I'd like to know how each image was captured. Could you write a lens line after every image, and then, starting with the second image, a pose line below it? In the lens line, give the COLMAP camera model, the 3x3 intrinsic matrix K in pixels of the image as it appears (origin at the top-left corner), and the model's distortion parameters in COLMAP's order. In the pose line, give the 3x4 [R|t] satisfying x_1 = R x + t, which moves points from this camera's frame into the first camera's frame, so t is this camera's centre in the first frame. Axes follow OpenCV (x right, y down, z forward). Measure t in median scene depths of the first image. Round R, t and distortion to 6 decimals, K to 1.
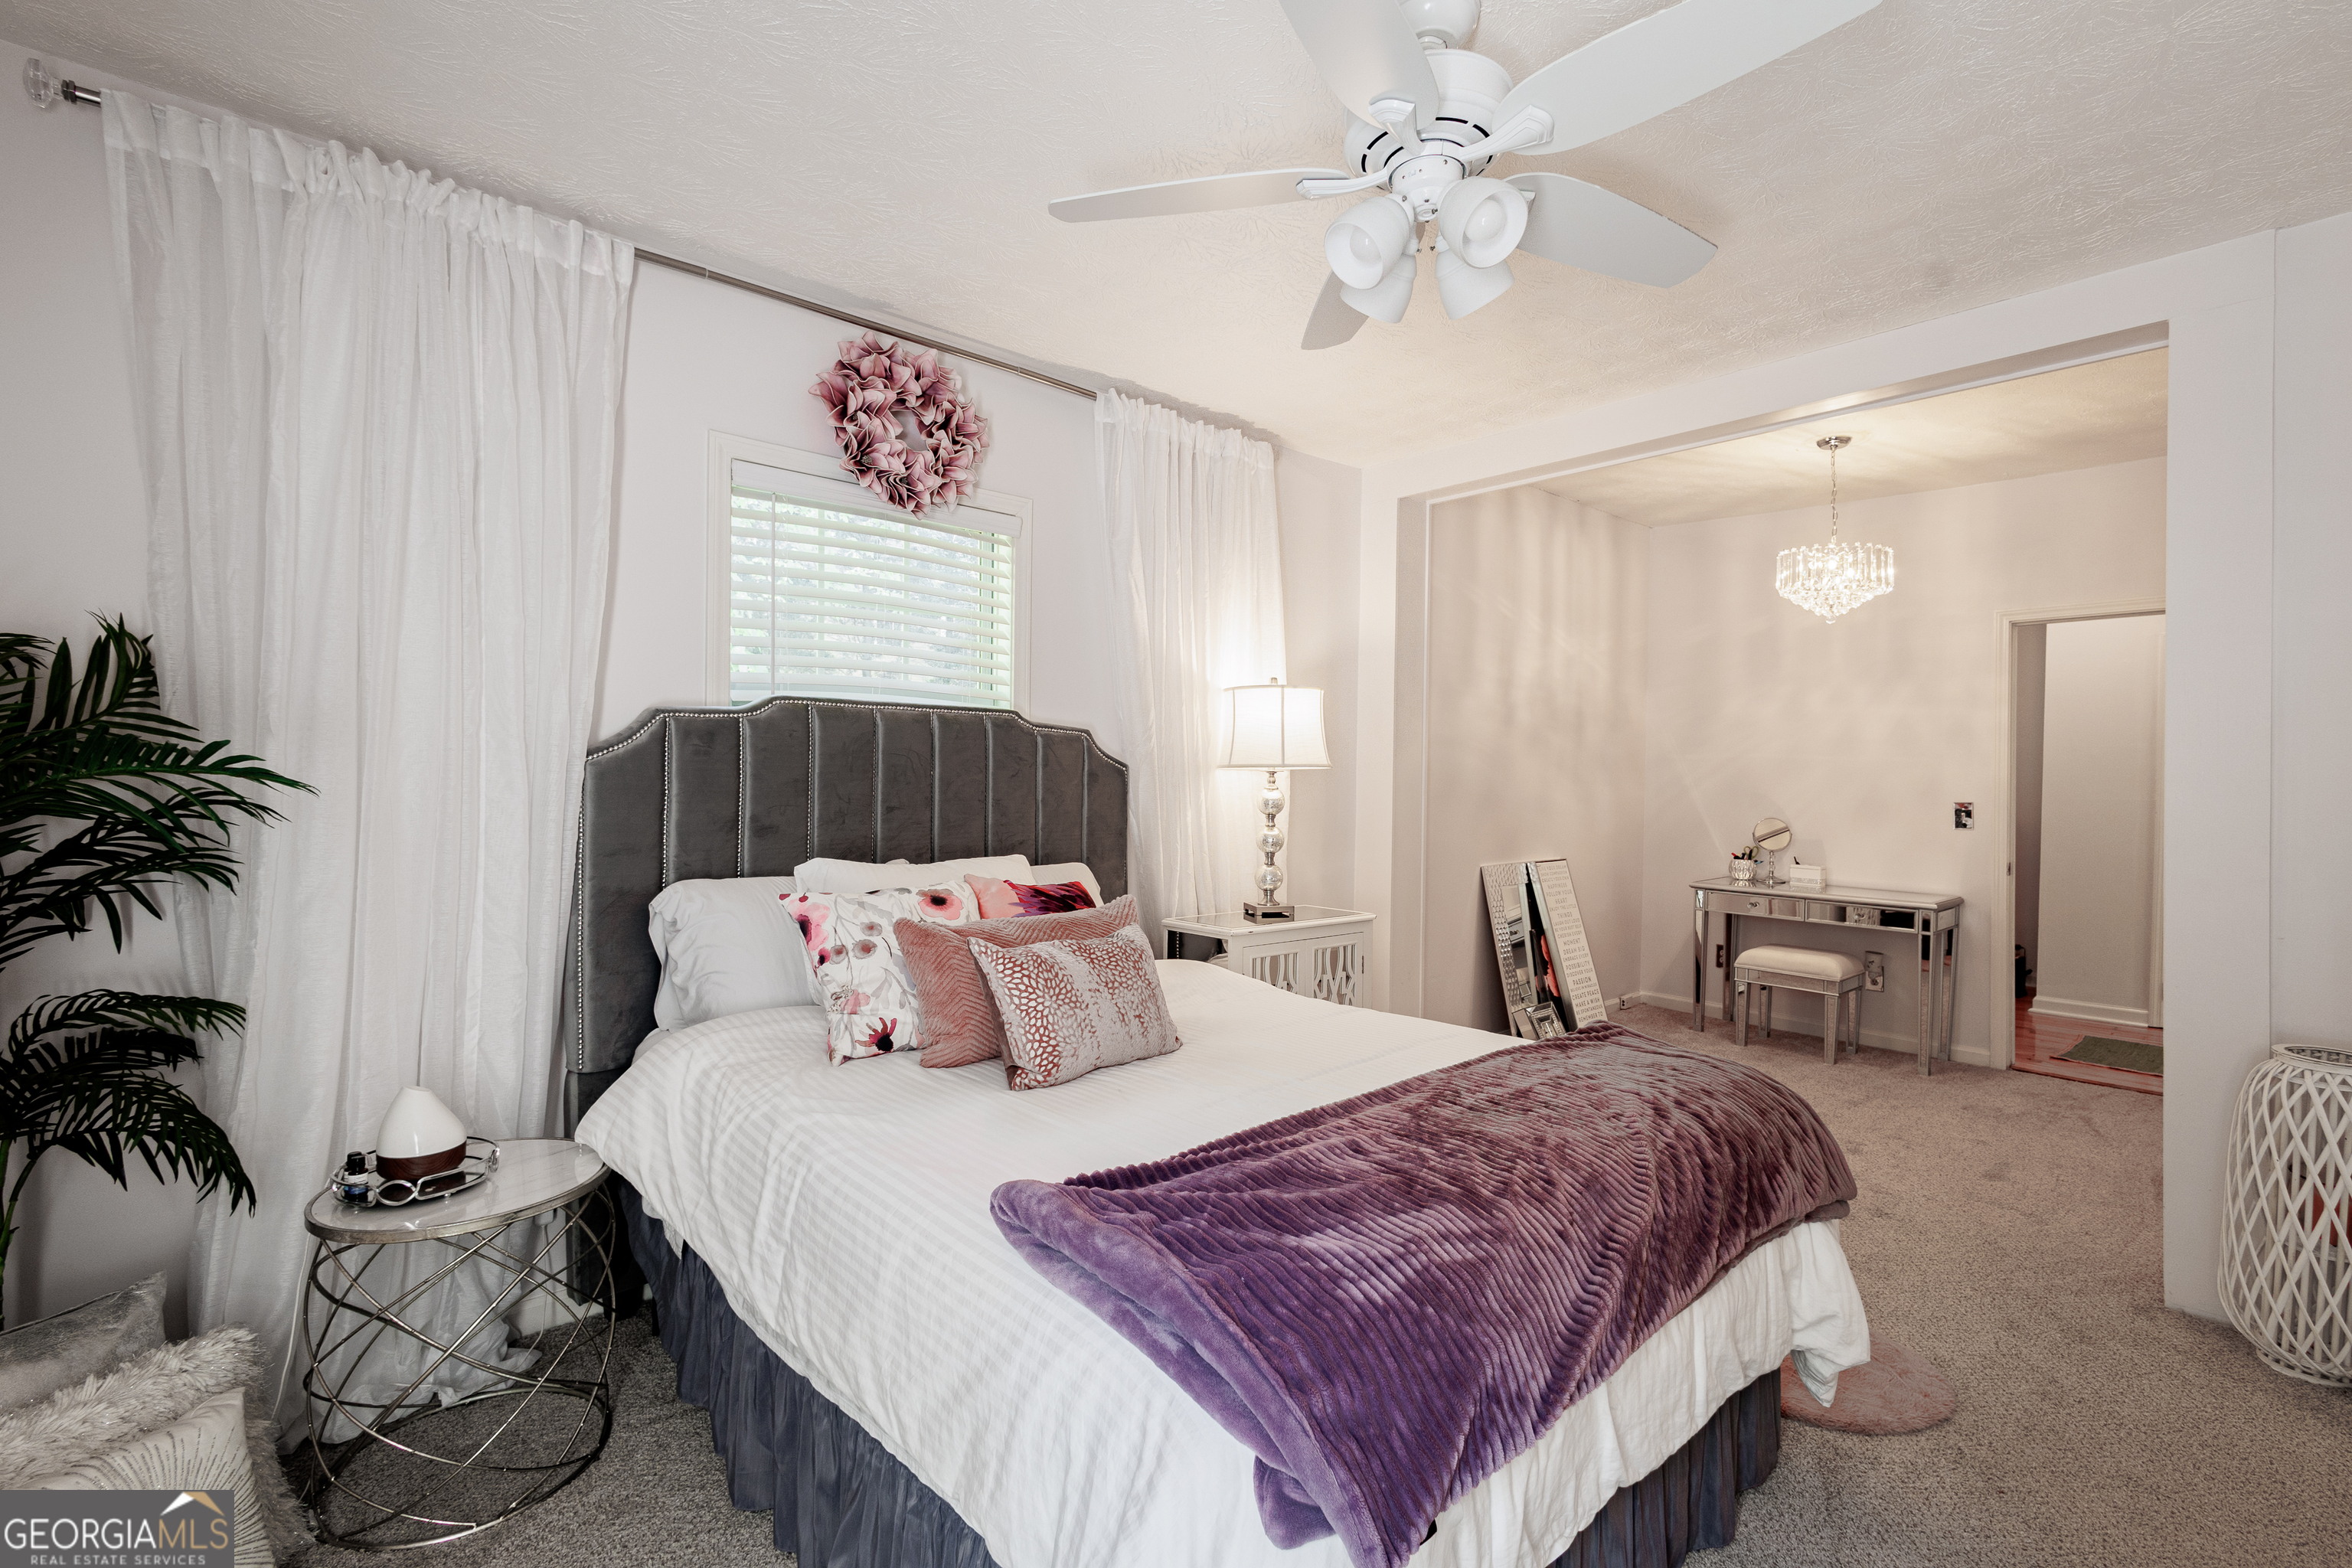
lens RADIAL K [[1103.4, 0, 1163.6], [0, 1103.4, 791.9], [0, 0, 1]] dist [0.010368, -0.001502]
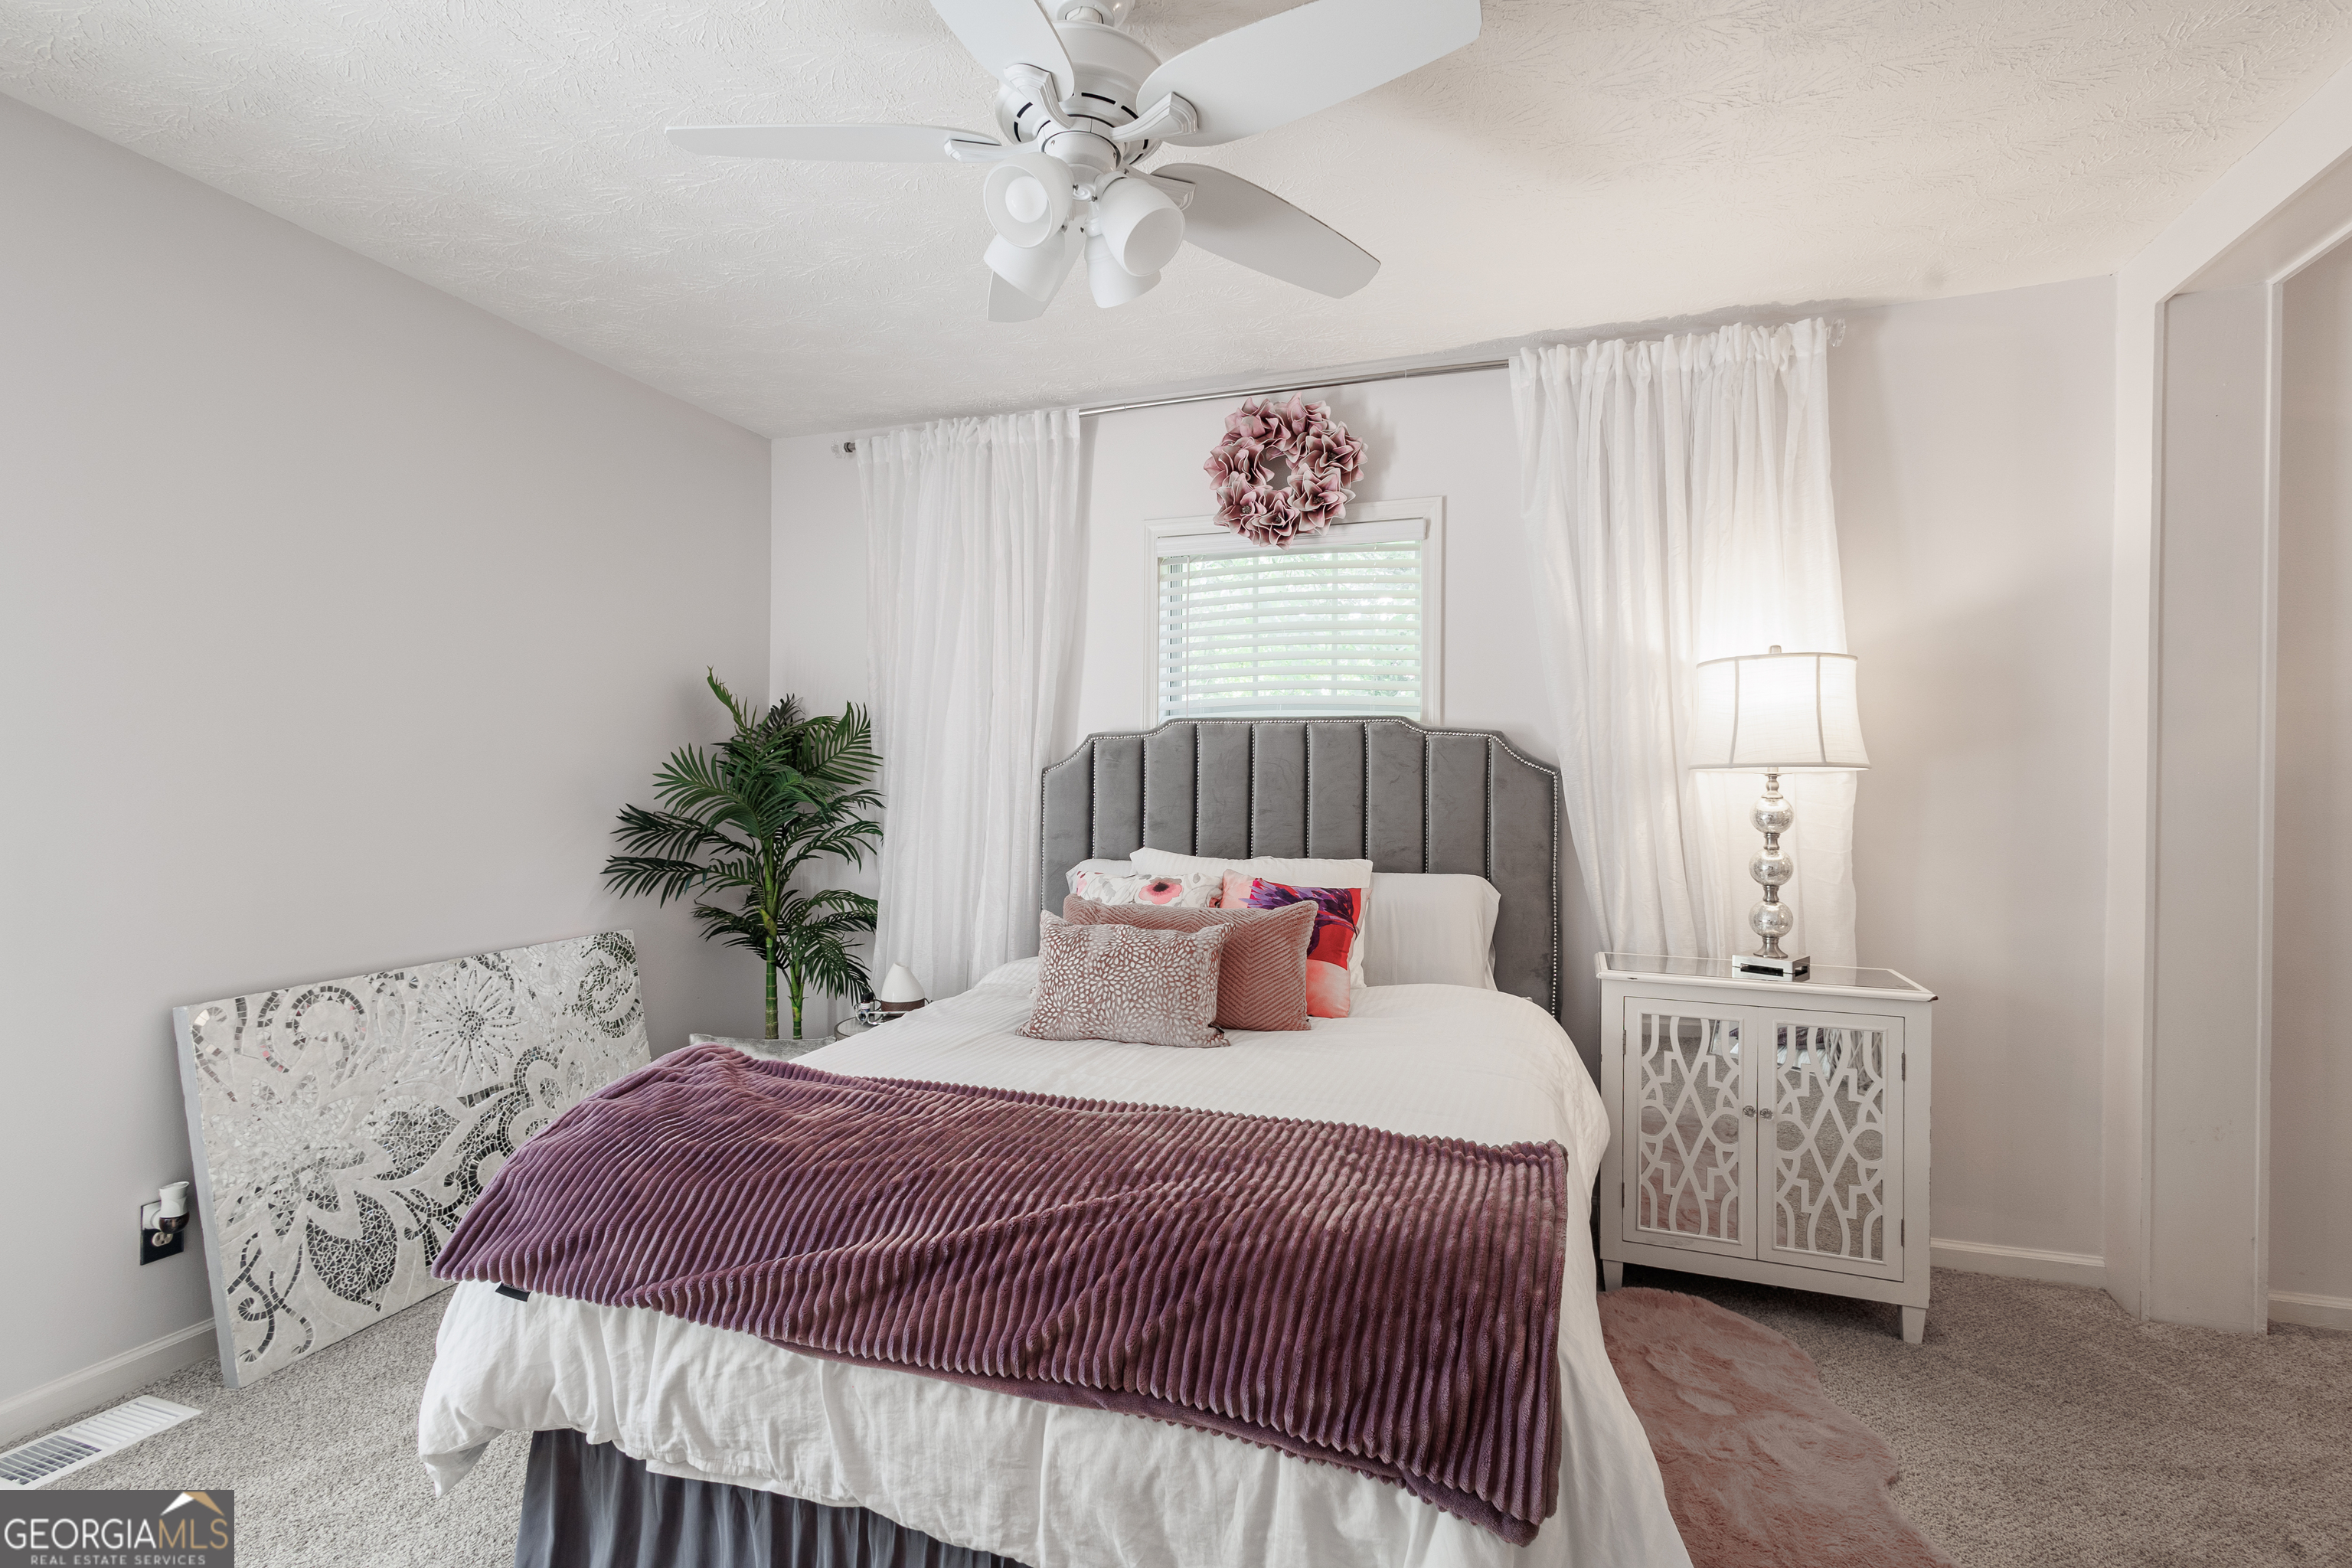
lens RADIAL K [[1103.4, 0, 1163.6], [0, 1103.4, 791.9], [0, 0, 1]] dist [0.010368, -0.001502]
pose [[0.467353, 0.005109, -0.884056, 0.649644], [-0.009563, 0.999954, 0.000723, -0.003713], [0.884019, 0.008116, 0.467380, 0.347060]]
